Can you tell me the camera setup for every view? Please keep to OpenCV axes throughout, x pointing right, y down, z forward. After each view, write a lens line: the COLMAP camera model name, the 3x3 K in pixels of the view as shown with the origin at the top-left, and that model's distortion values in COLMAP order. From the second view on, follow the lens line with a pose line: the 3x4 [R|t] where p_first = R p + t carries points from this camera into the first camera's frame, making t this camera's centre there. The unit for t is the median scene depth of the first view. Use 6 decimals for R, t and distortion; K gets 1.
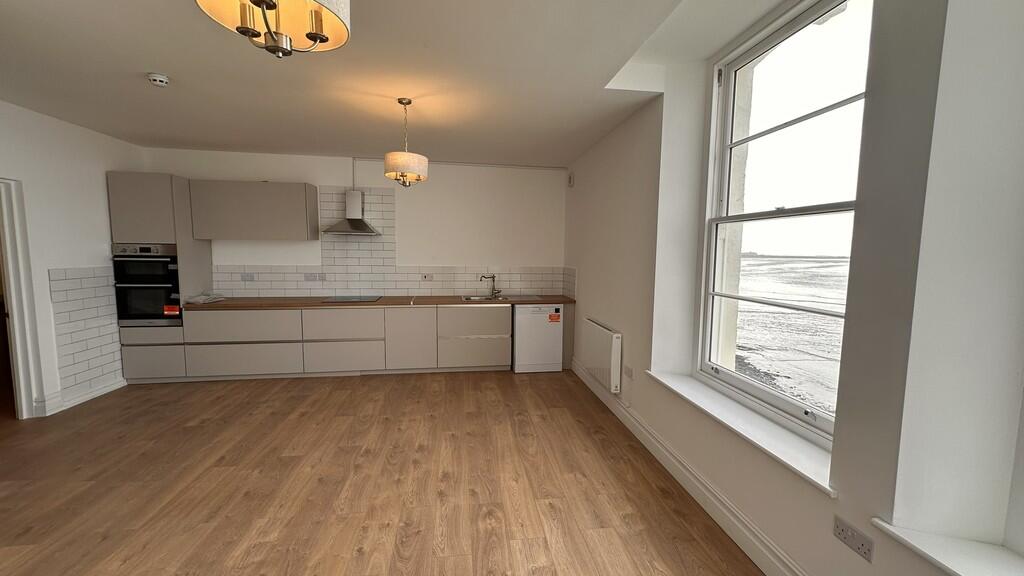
lens RADIAL K [[405.2, 0, 517.3], [0, 405.2, 289.2], [0, 0, 1]] dist [-0.000781, 0.000071]
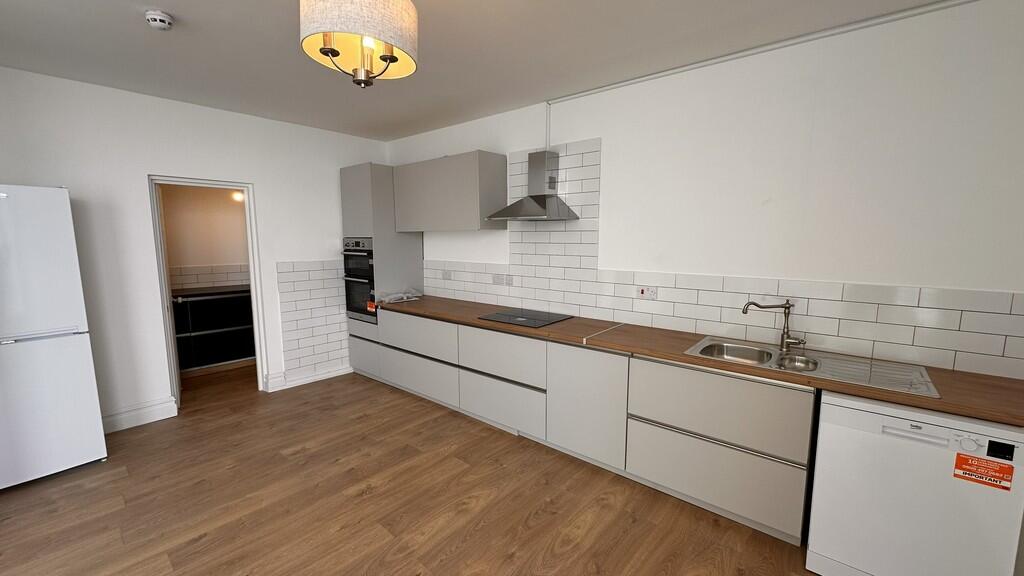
lens RADIAL K [[405.2, 0, 517.3], [0, 405.2, 289.2], [0, 0, 1]] dist [-0.000781, 0.000071]
pose [[0.655504, 0.083318, -0.750582, 0.092721], [-0.065881, 0.996415, 0.053071, -0.064509], [0.752313, 0.014661, 0.658643, 0.635282]]
